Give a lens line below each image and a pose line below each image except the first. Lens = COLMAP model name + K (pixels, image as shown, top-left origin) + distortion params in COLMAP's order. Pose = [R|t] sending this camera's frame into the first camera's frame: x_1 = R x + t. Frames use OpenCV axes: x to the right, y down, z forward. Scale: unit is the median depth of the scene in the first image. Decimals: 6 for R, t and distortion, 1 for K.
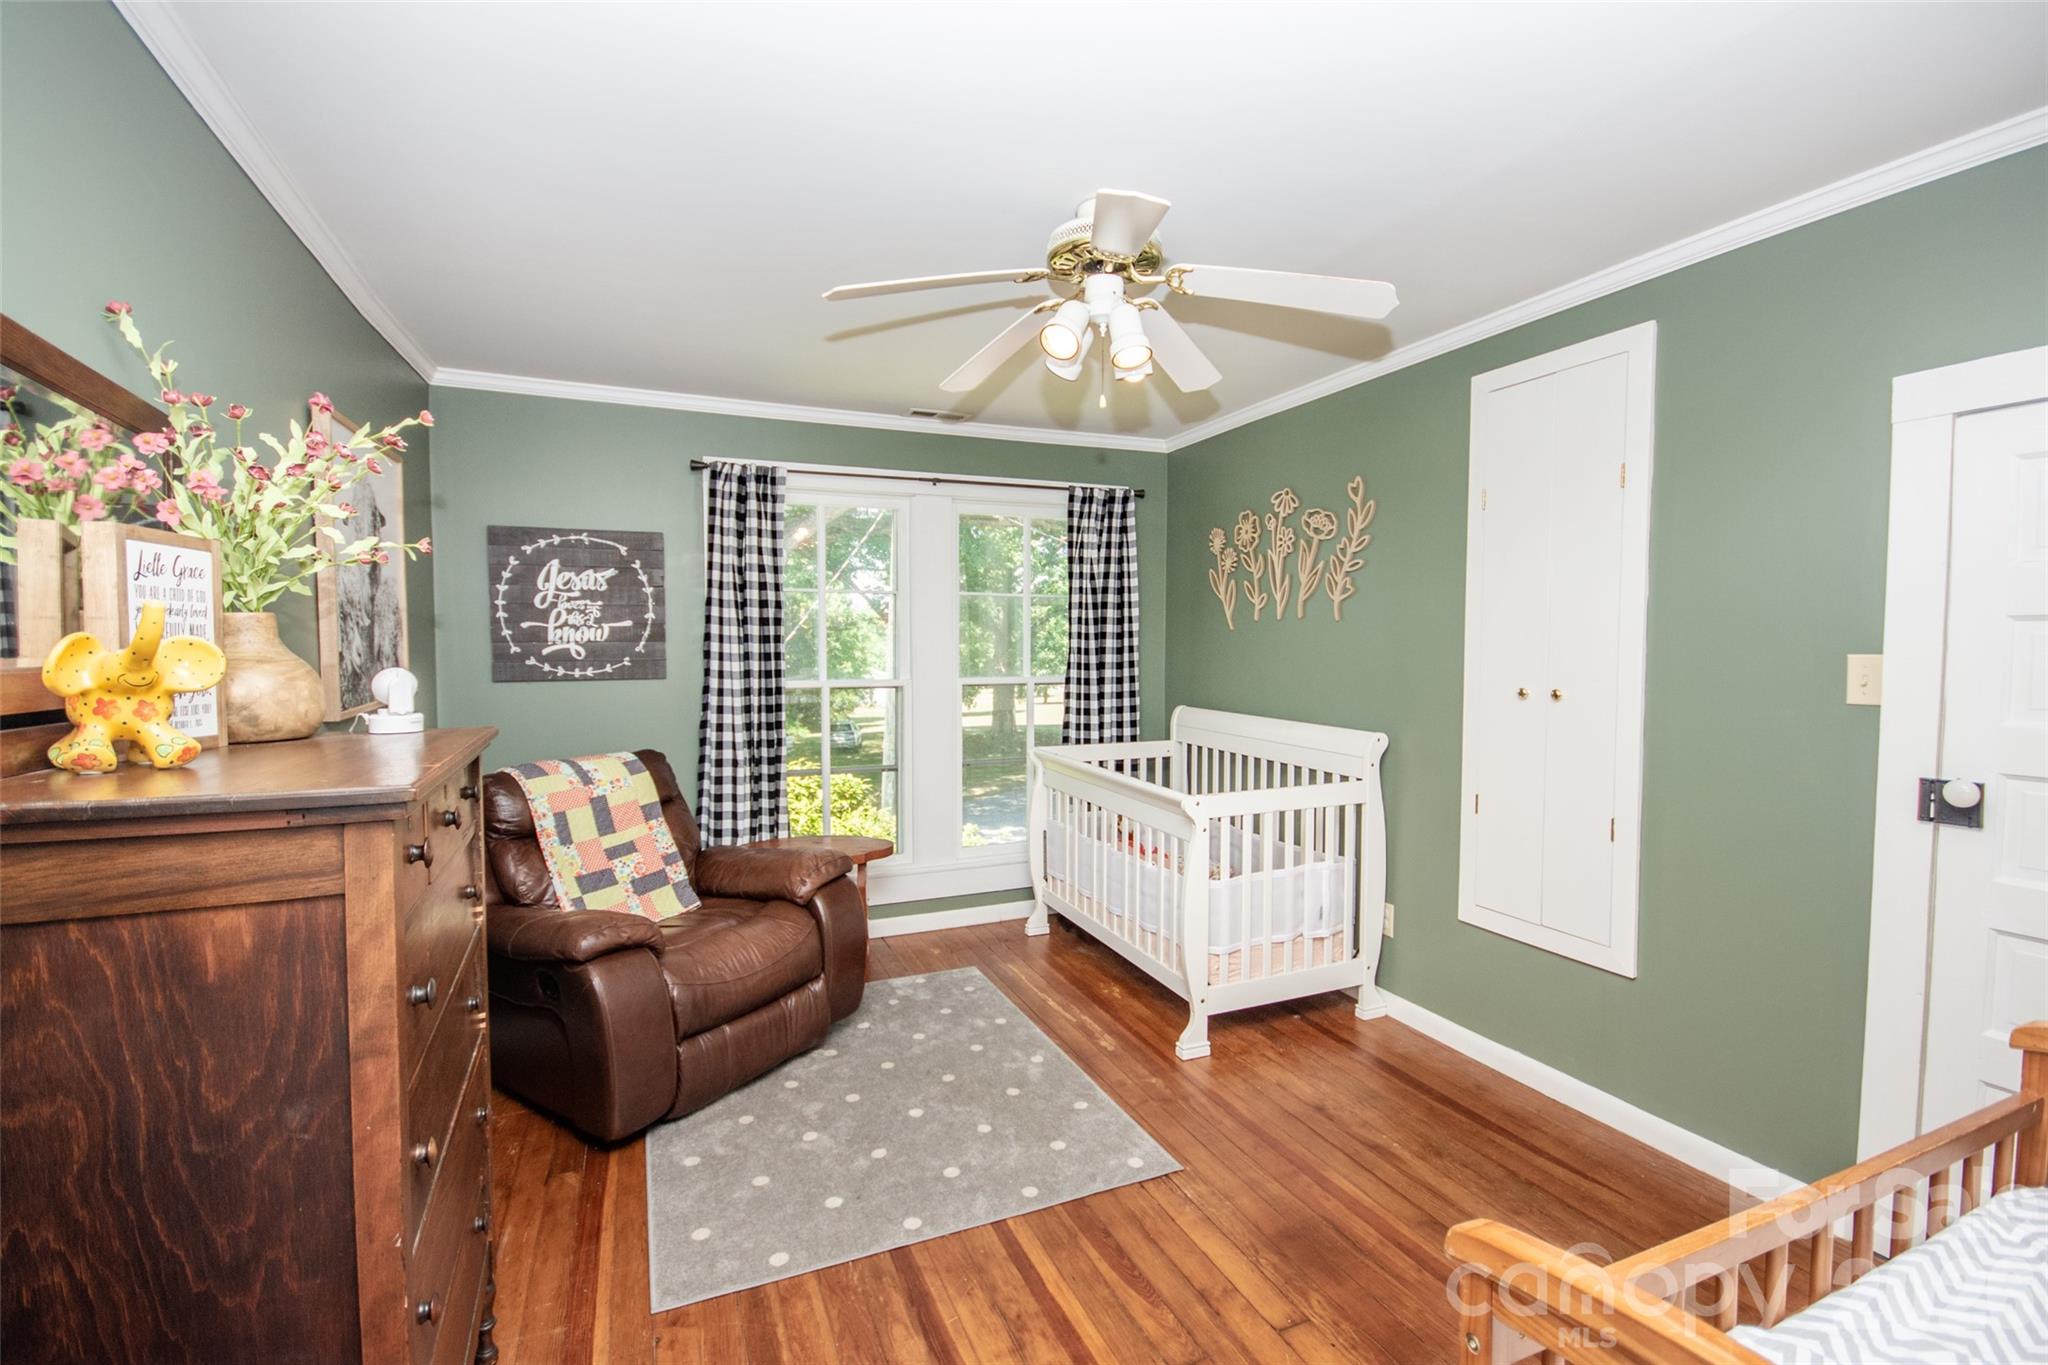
lens RADIAL K [[927.2, 0, 1028.9], [0, 927.2, 679.6], [0, 0, 1]] dist [-0.010949, 0.001175]
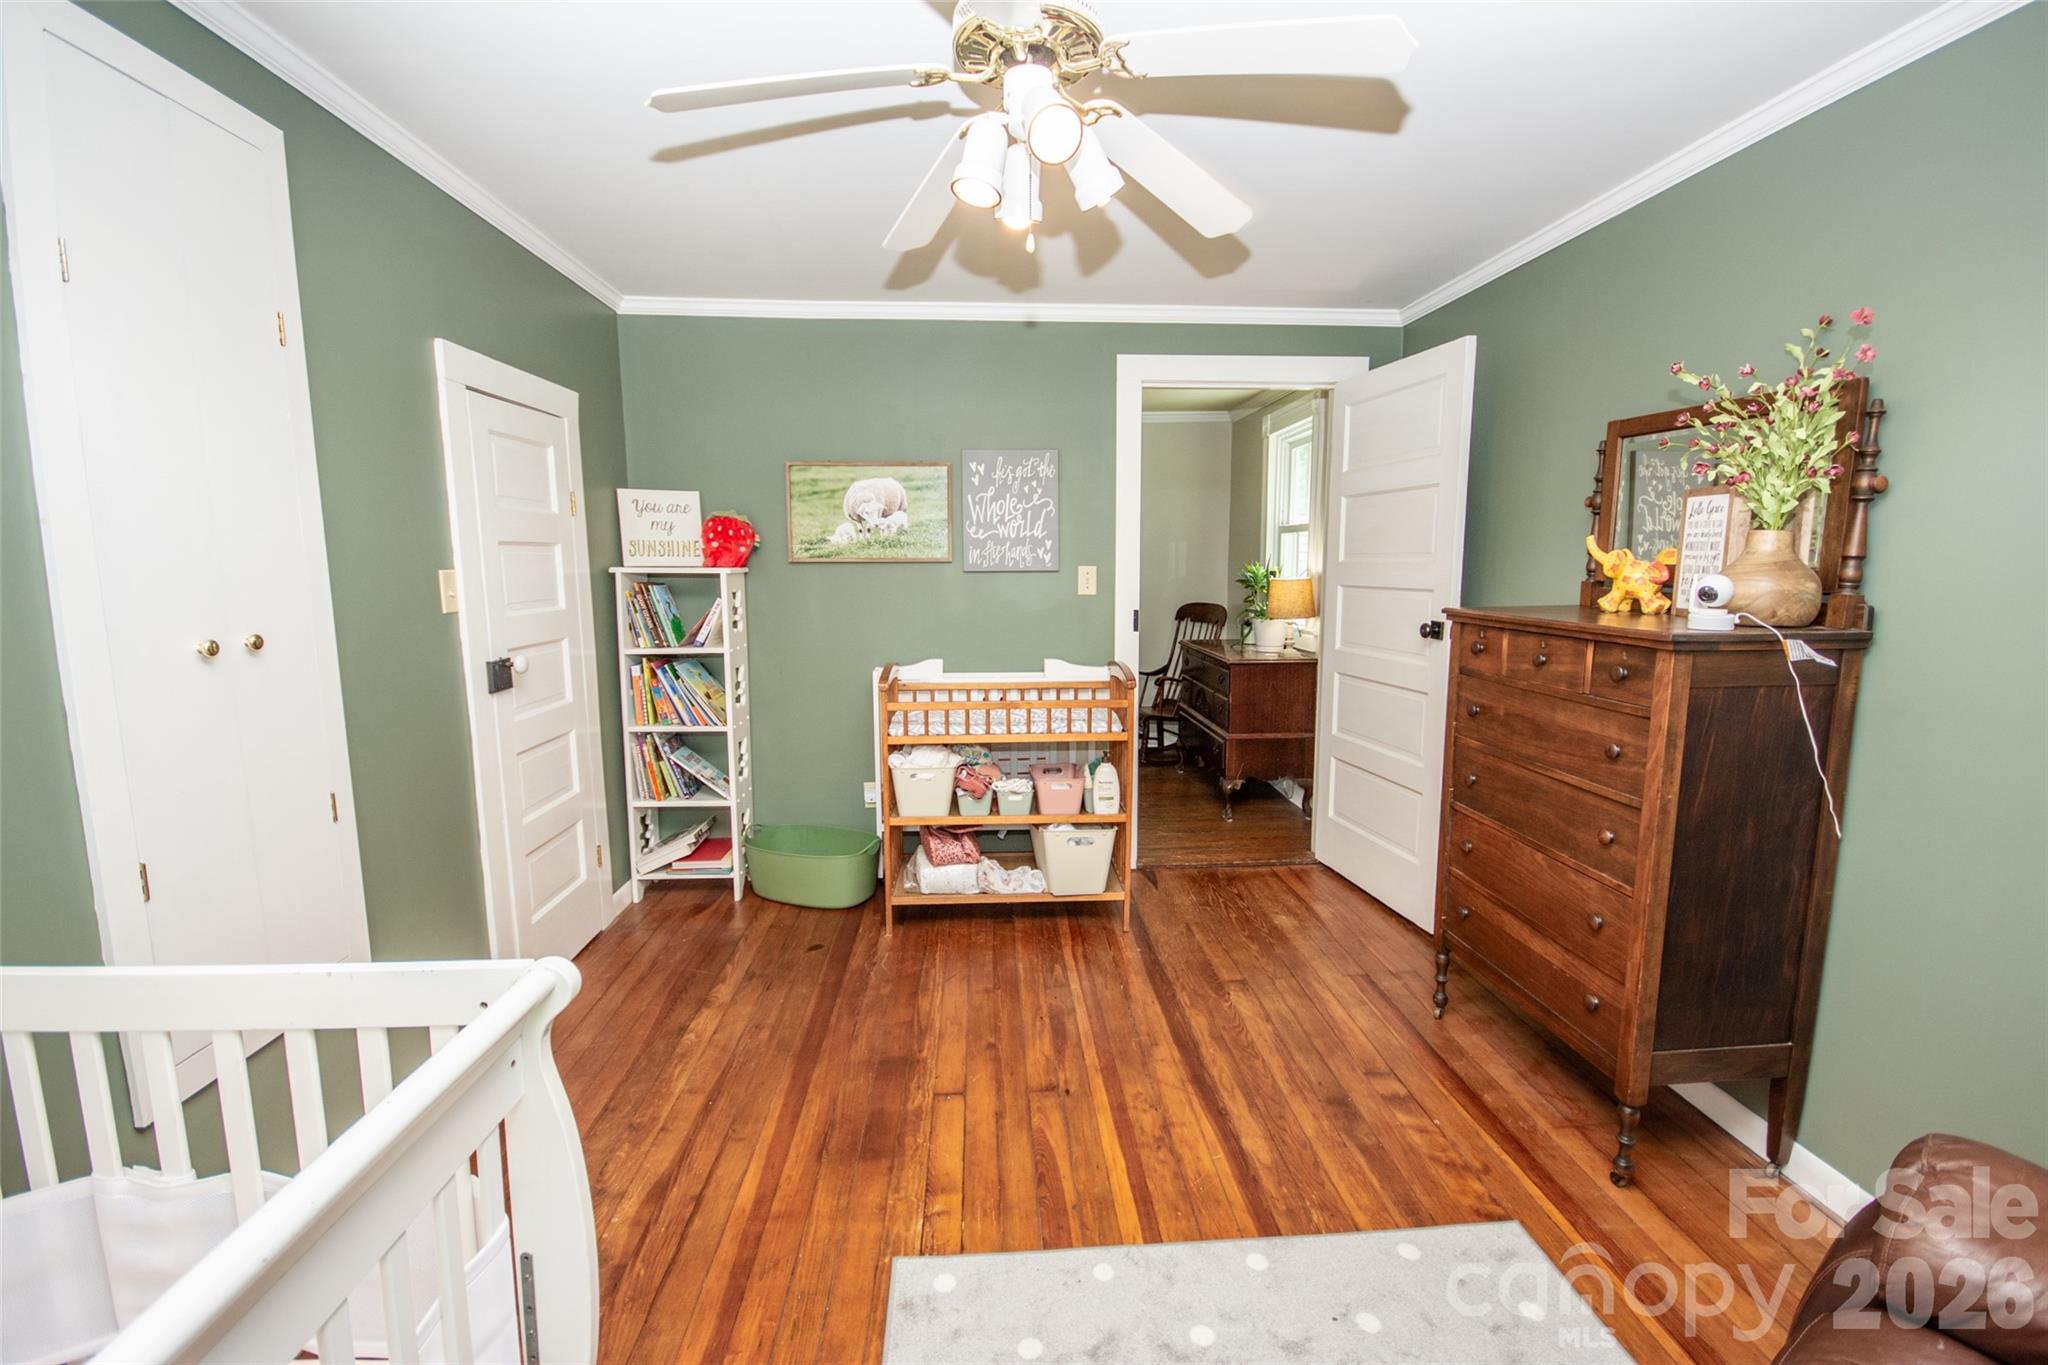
lens RADIAL K [[927.2, 0, 1027.7], [0, 927.2, 681.8], [0, 0, 1]] dist [-0.010949, 0.001175]
pose [[-0.941452, -0.045110, 0.334115, -0.201649], [0.018771, 0.982458, 0.185536, -0.090121], [-0.336624, 0.180945, -0.924090, 1.887632]]
